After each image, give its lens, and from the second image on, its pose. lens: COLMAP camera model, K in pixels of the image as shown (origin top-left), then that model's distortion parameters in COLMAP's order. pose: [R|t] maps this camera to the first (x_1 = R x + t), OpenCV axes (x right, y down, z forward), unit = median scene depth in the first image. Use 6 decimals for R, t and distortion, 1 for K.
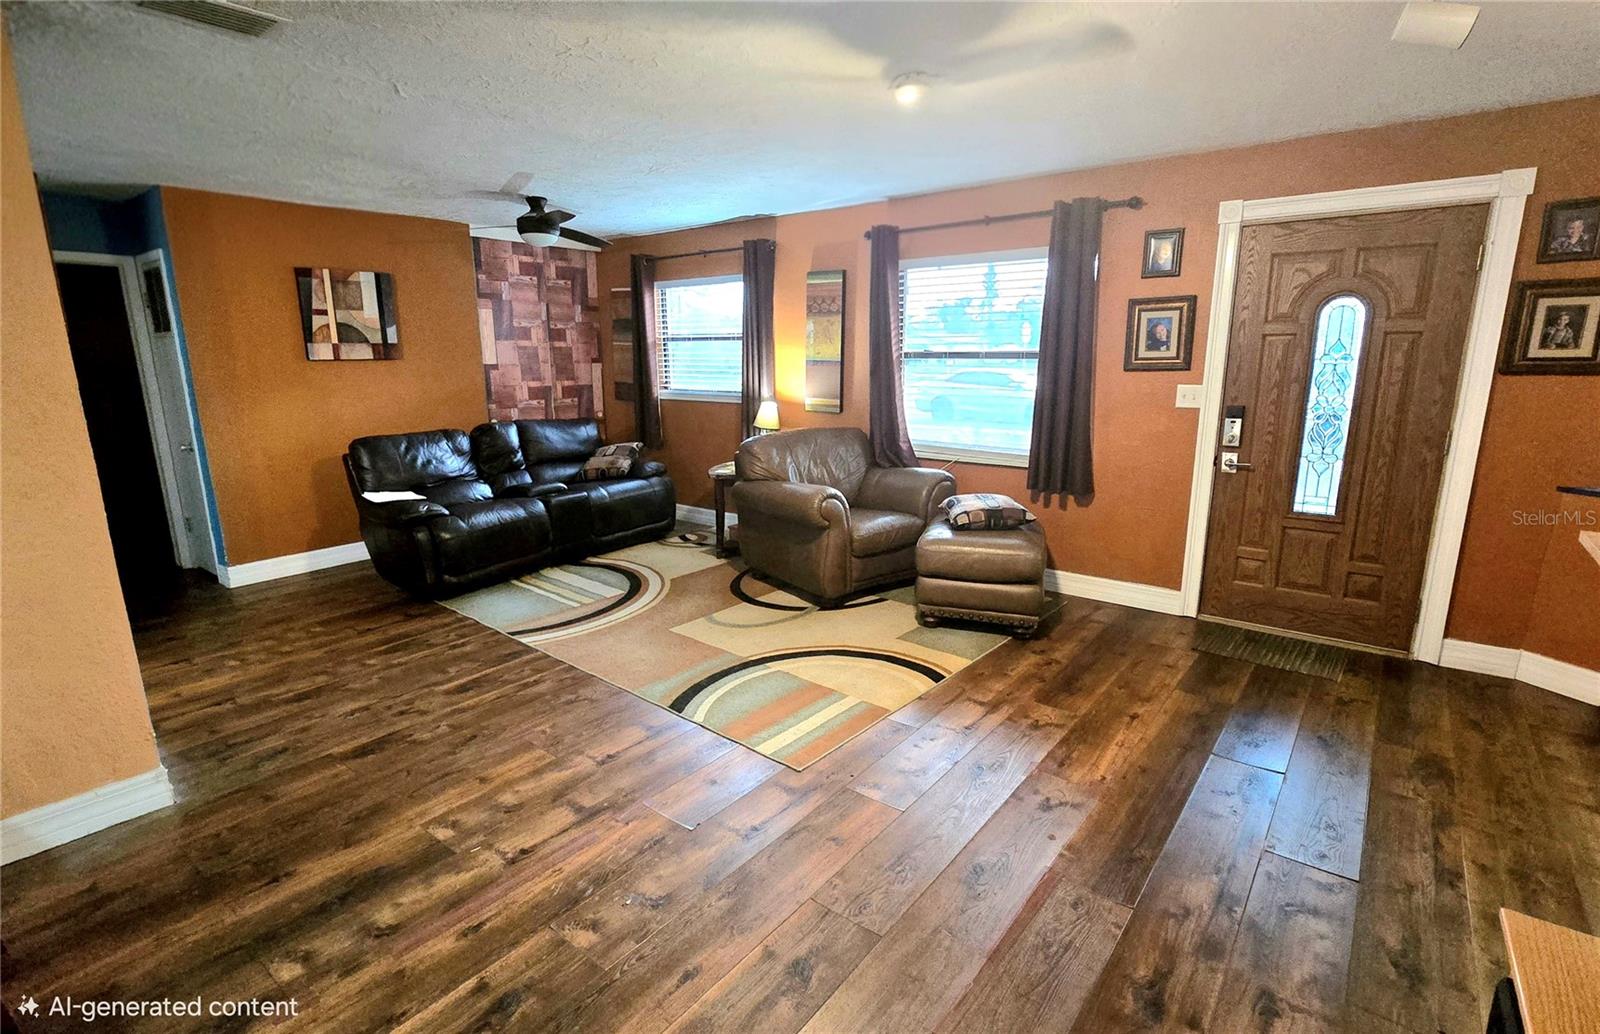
lens RADIAL K [[738.1, 0, 794.7], [0, 738.1, 511.2], [0, 0, 1]] dist [0.000794, -0.000800]
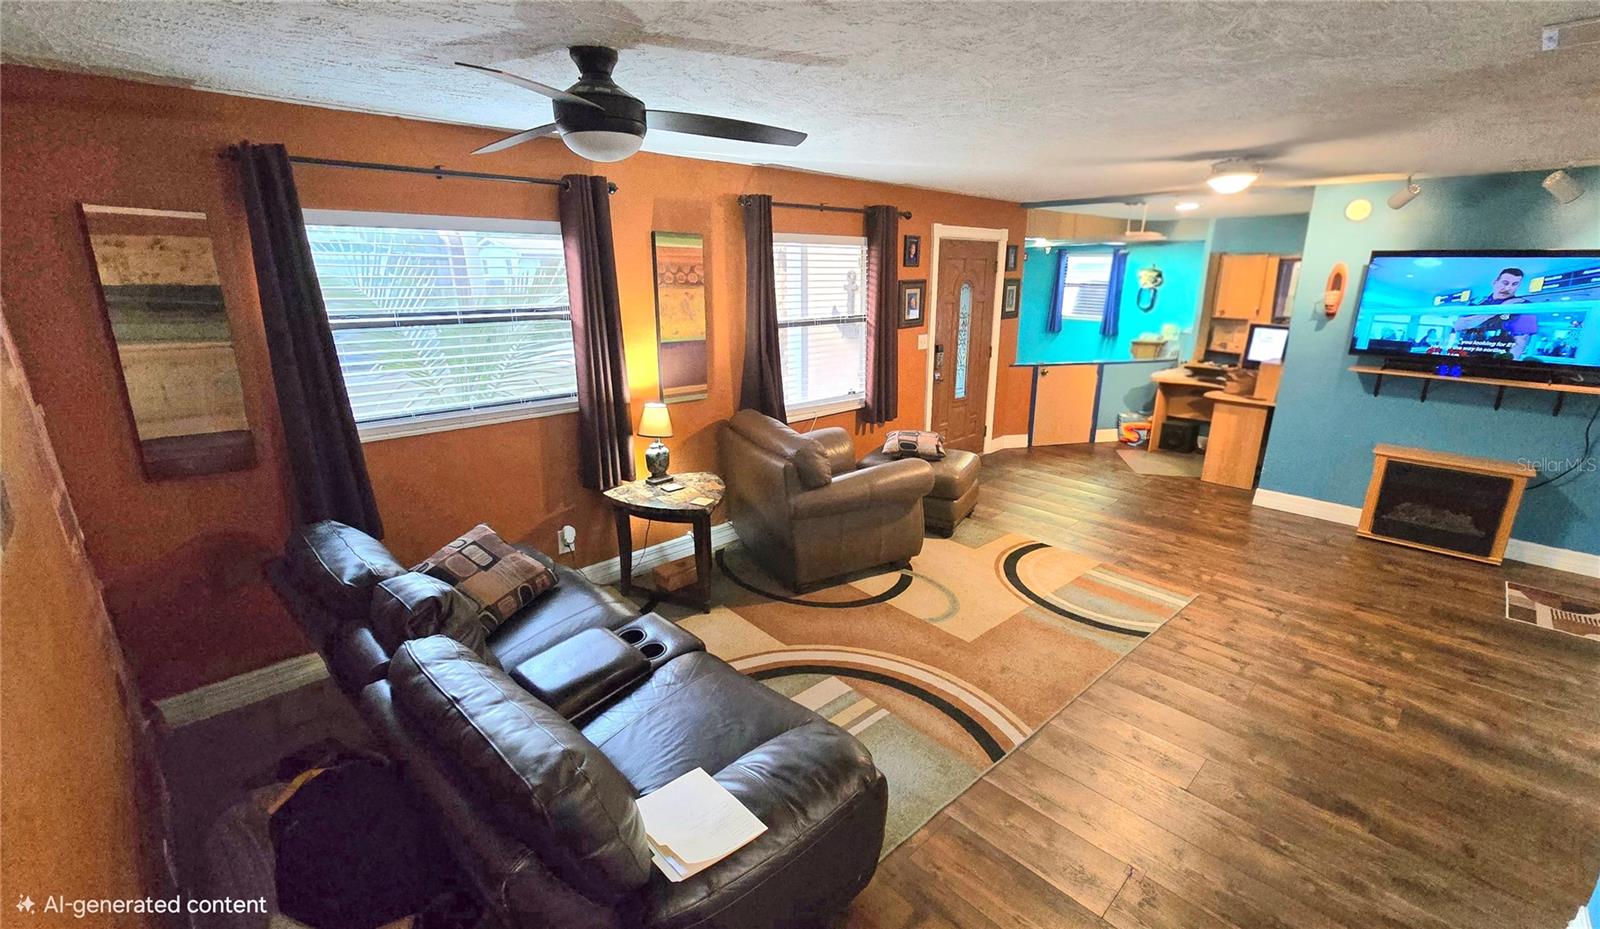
lens RADIAL K [[691.3, 0, 796.9], [0, 691.3, 471.9], [0, 0, 1]] dist [-0.002073, 0.000438]
pose [[0.120754, -0.277986, 0.952965, -1.012983], [0.208553, 0.945669, 0.249431, -0.322374], [-0.970528, 0.168624, 0.172168, 1.059801]]
